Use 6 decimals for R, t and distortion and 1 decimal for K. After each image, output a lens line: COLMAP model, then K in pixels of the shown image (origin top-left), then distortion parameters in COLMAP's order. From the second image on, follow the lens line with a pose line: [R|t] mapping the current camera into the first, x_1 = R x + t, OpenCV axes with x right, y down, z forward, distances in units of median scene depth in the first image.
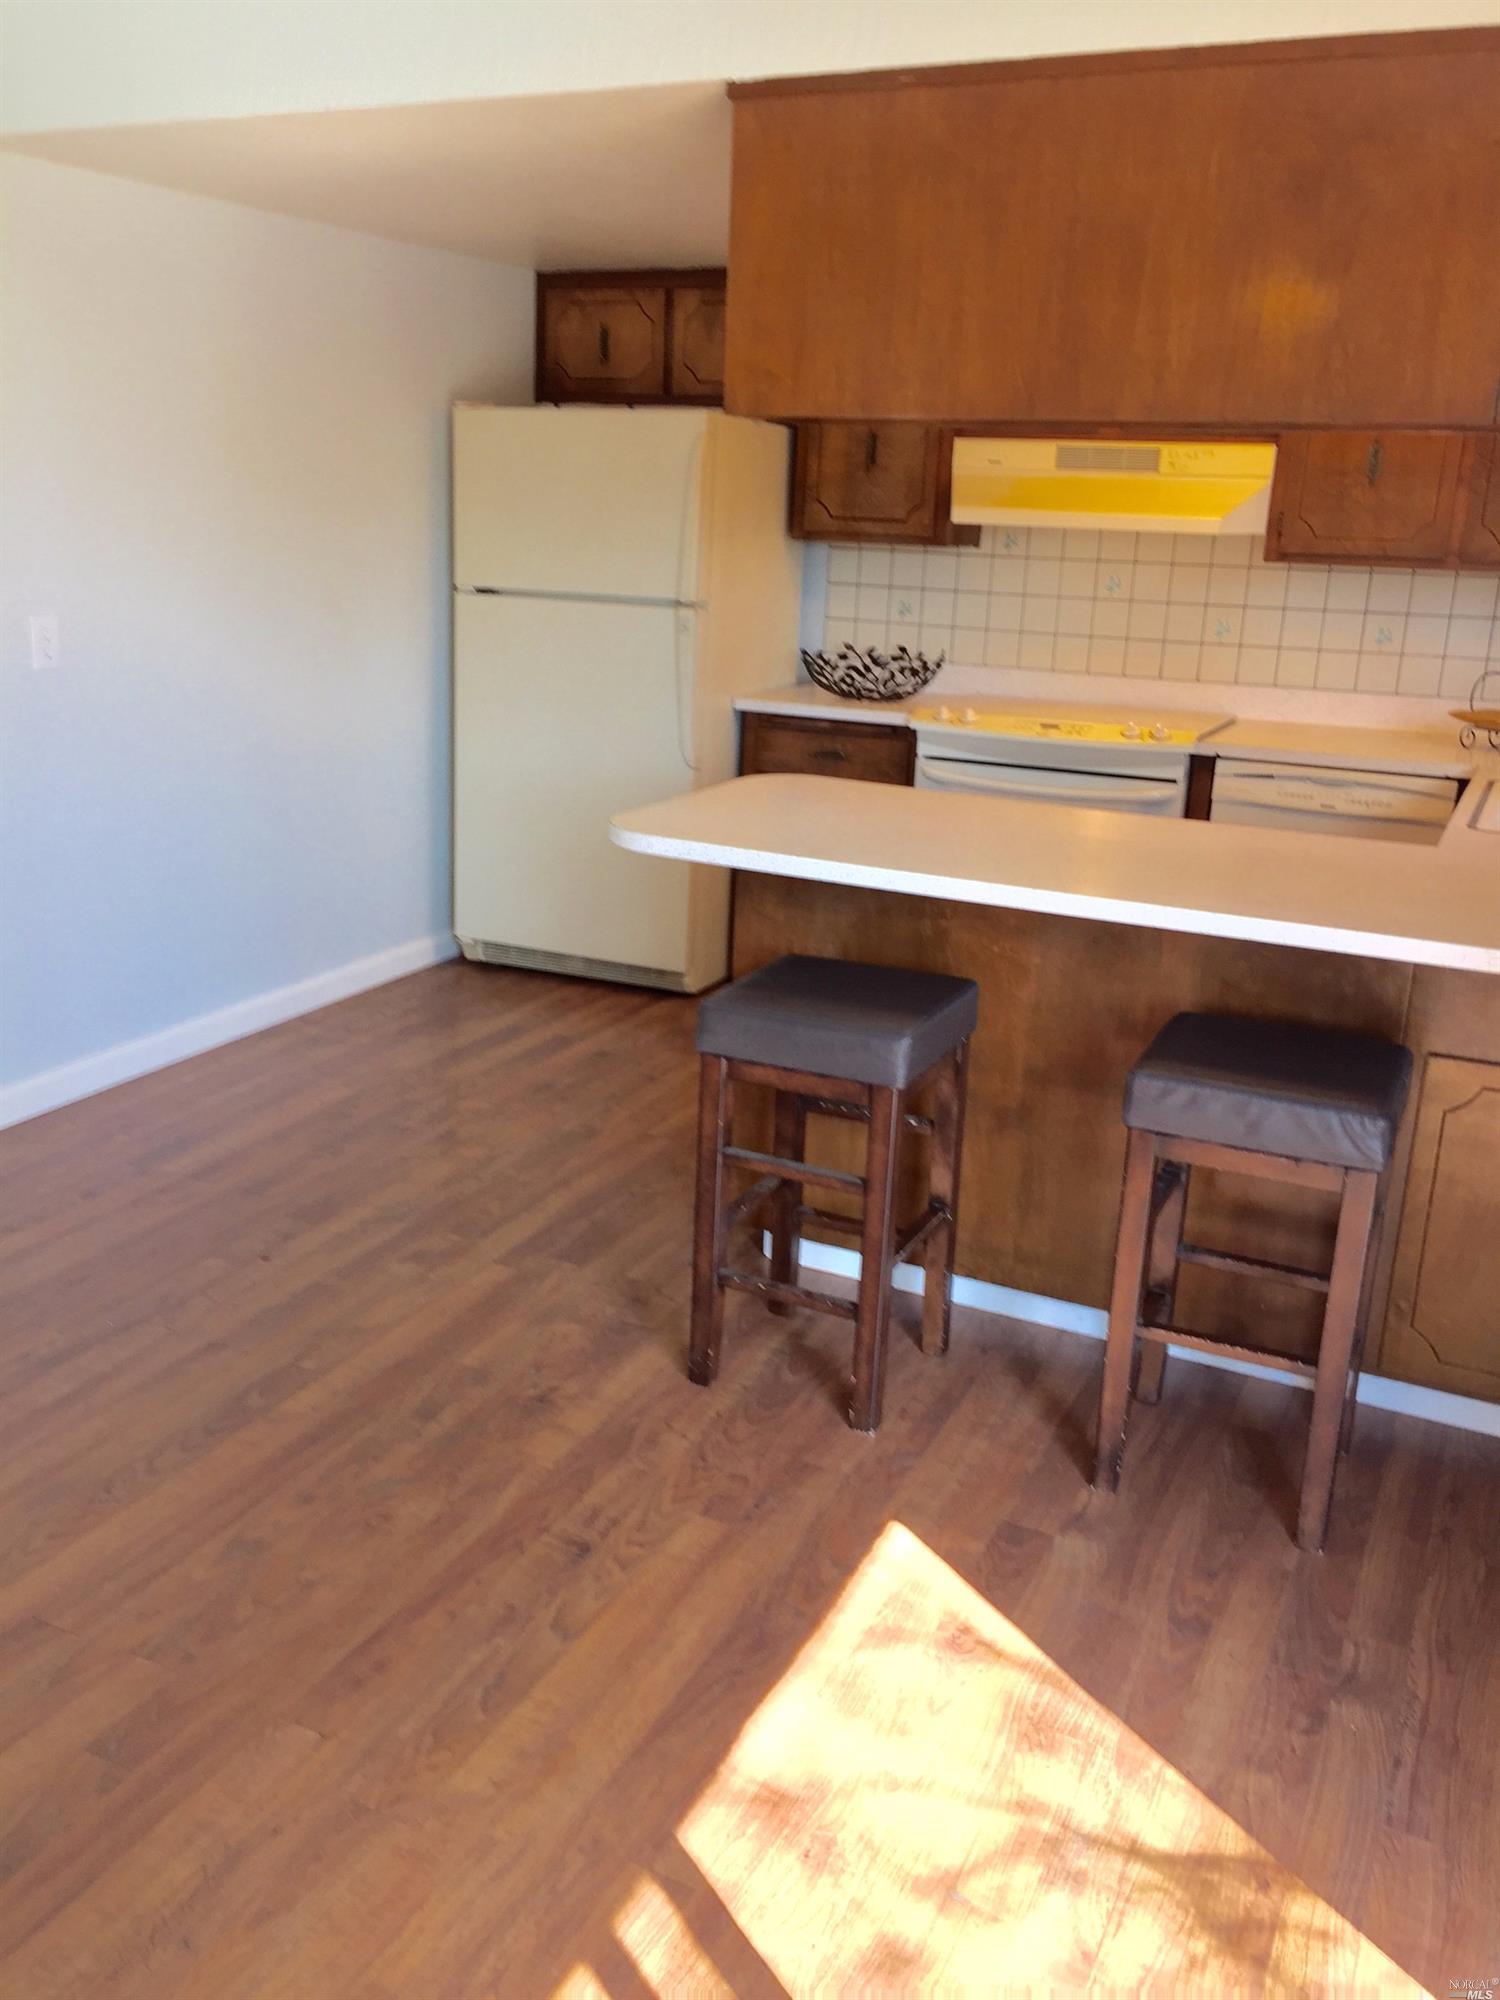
lens RADIAL K [[1697.0, 0, 749.2], [0, 1697.0, 996.7], [0, 0, 1]] dist [0.070069, -0.090119]
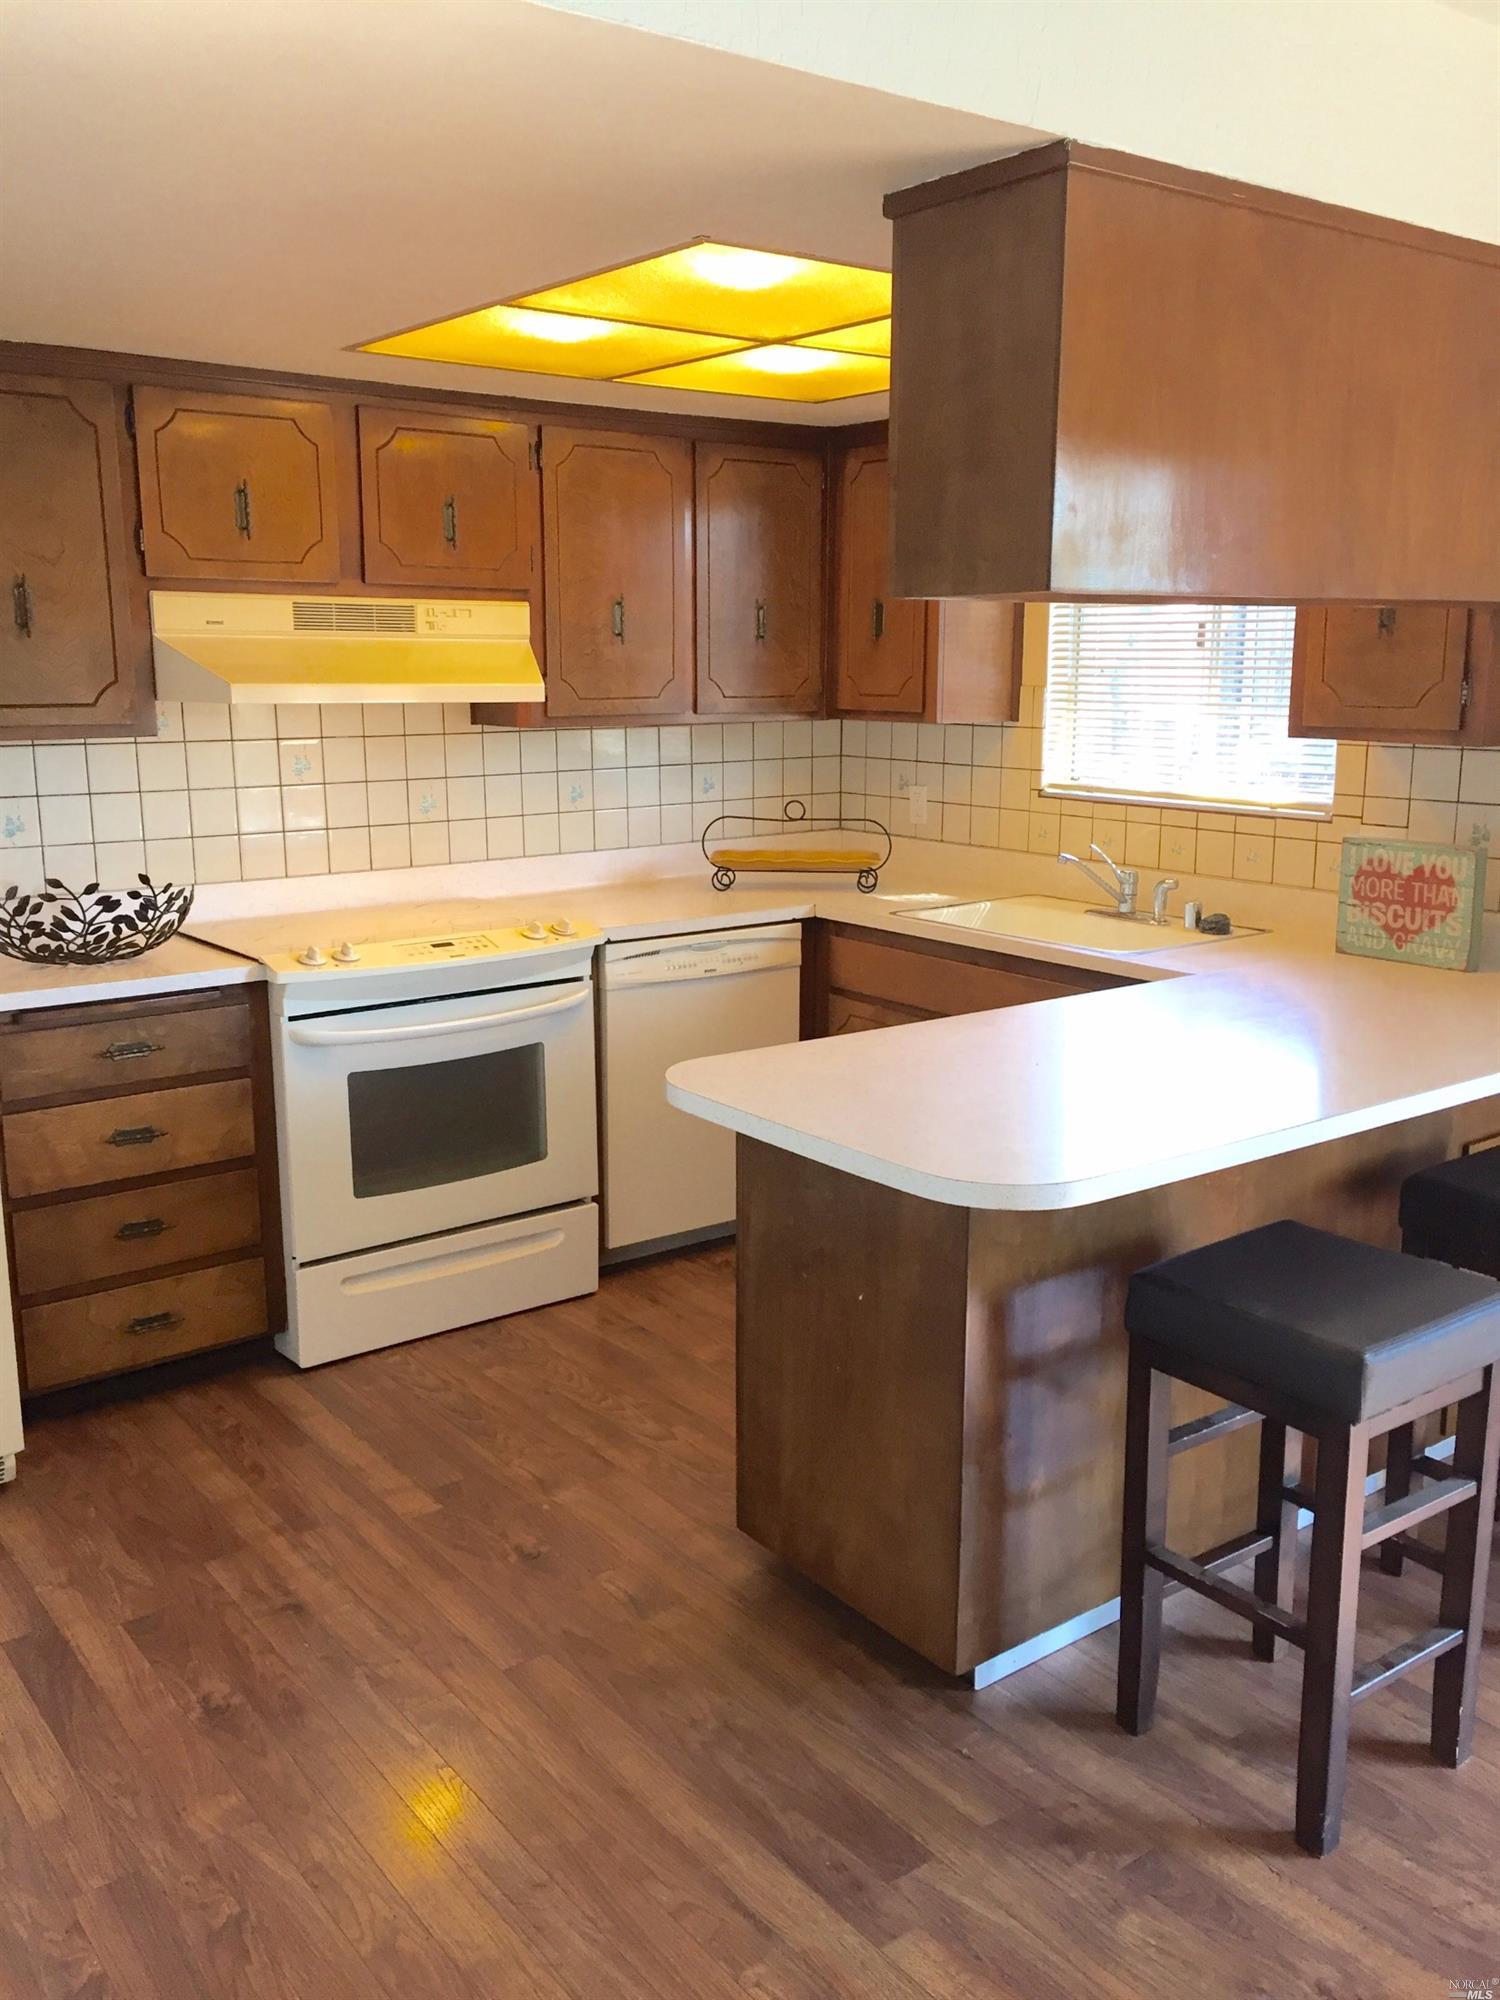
lens RADIAL K [[1697.0, 0, 742.3], [0, 1697.0, 991.4], [0, 0, 1]] dist [0.070069, -0.090119]
pose [[0.452204, -0.209963, 0.866849, -0.450886], [0.268356, 0.958891, 0.092265, -0.171111], [-0.850586, 0.190902, 0.489960, 0.484851]]
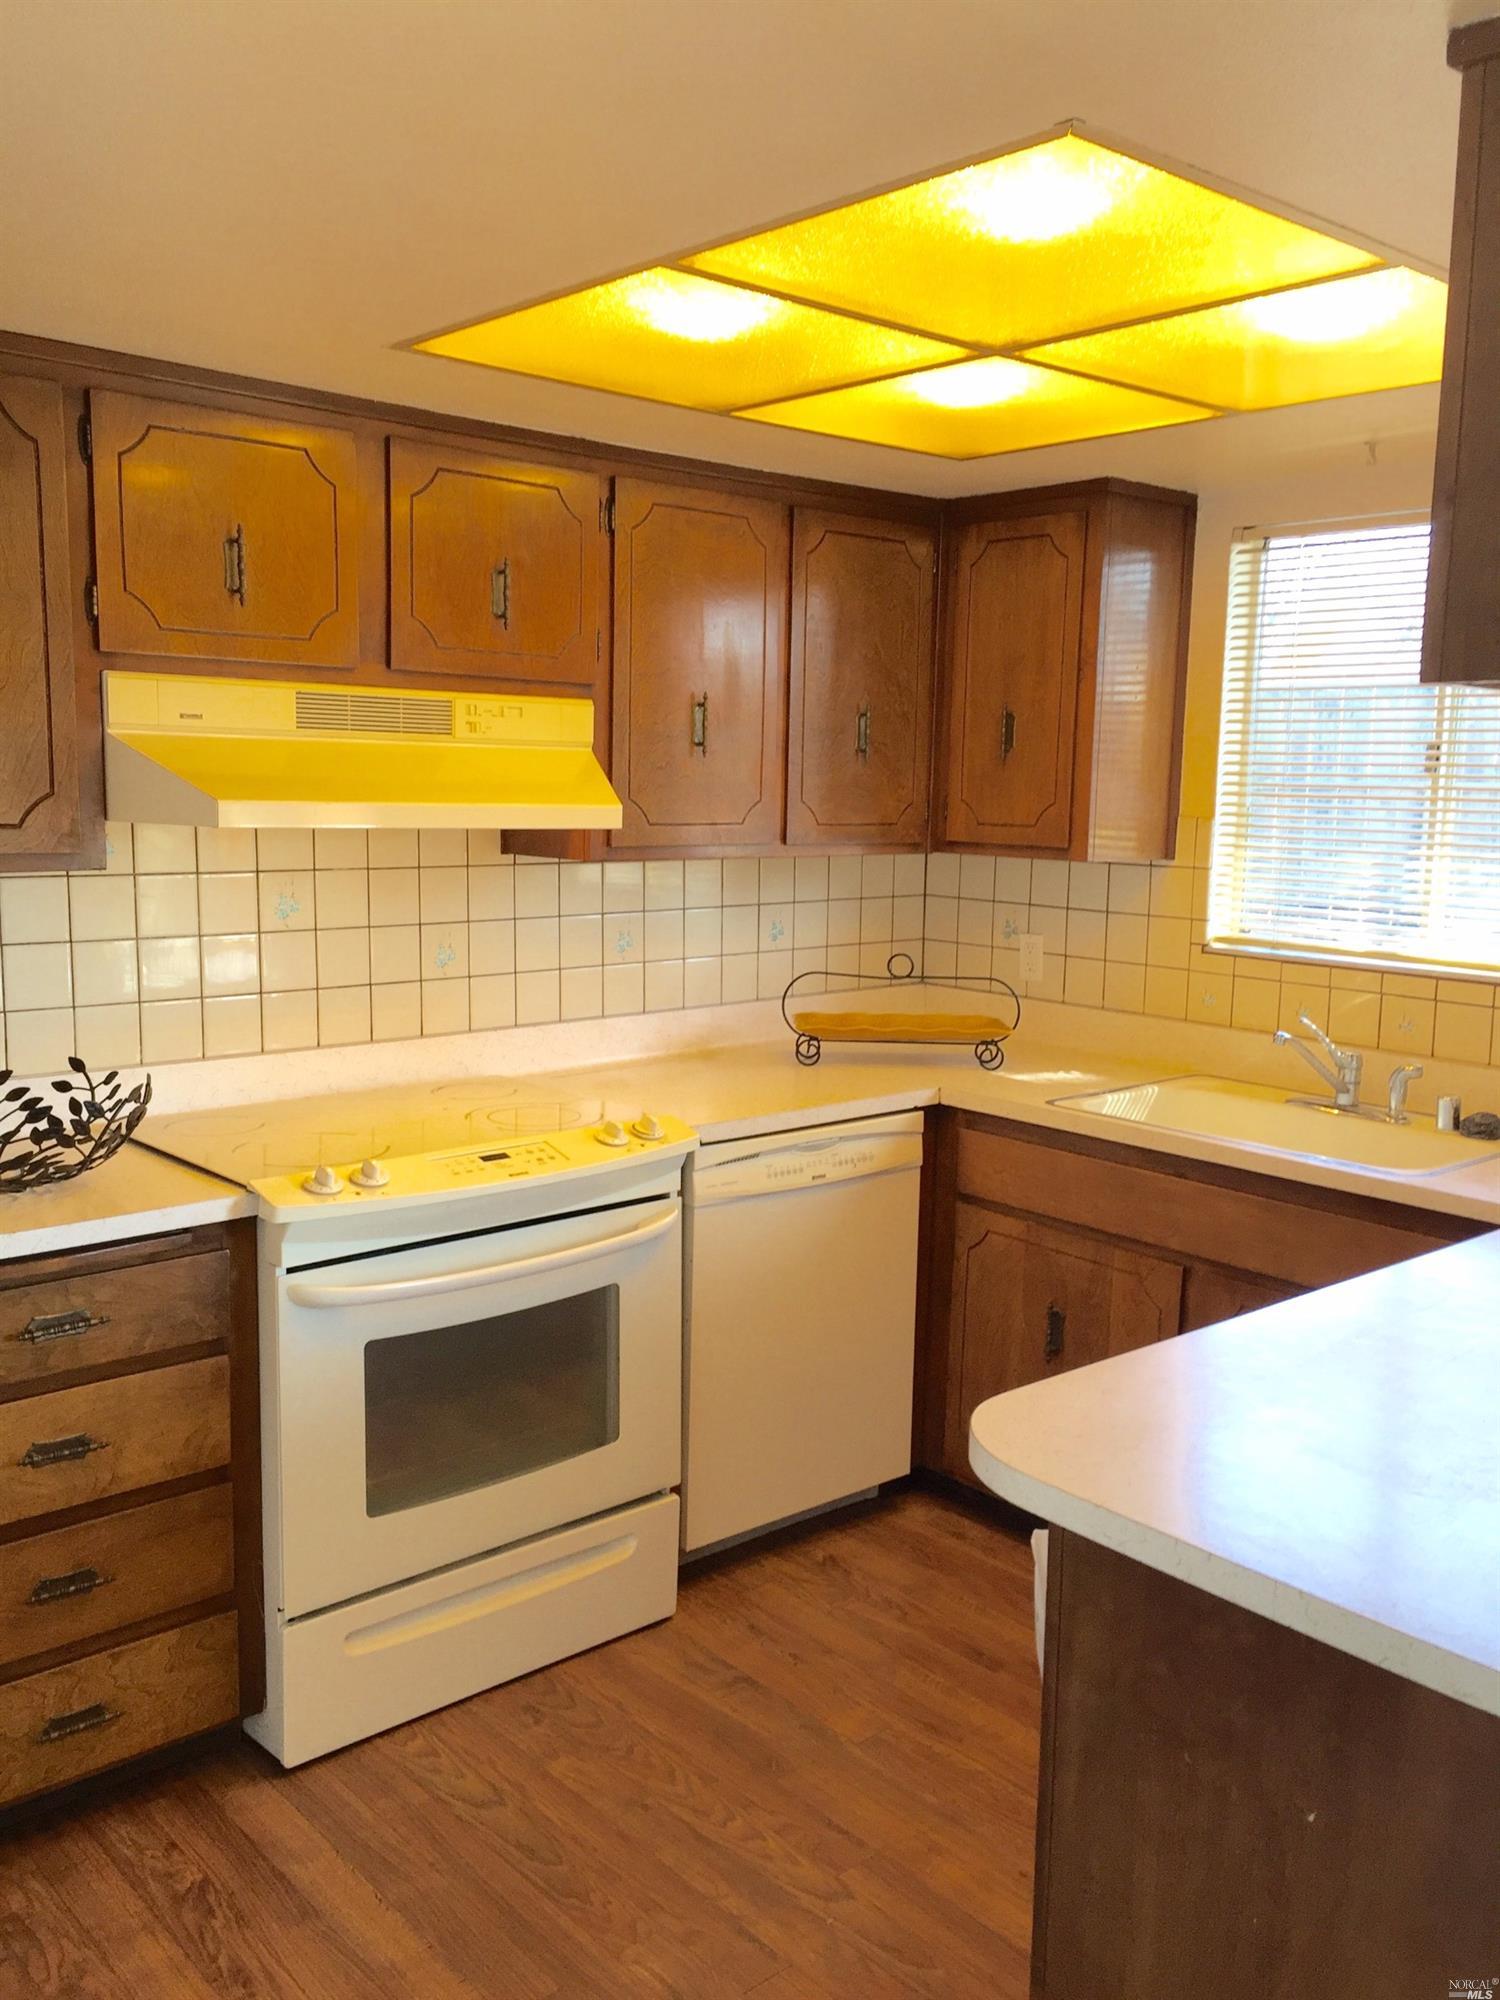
lens RADIAL K [[1697.0, 0, 746.8], [0, 1697.0, 995.4], [0, 0, 1]] dist [0.070069, -0.090119]
pose [[0.388473, -0.149445, 0.909261, -0.307852], [0.256113, 0.965392, 0.049249, -0.215789], [-0.885152, 0.213741, 0.413304, 0.660127]]
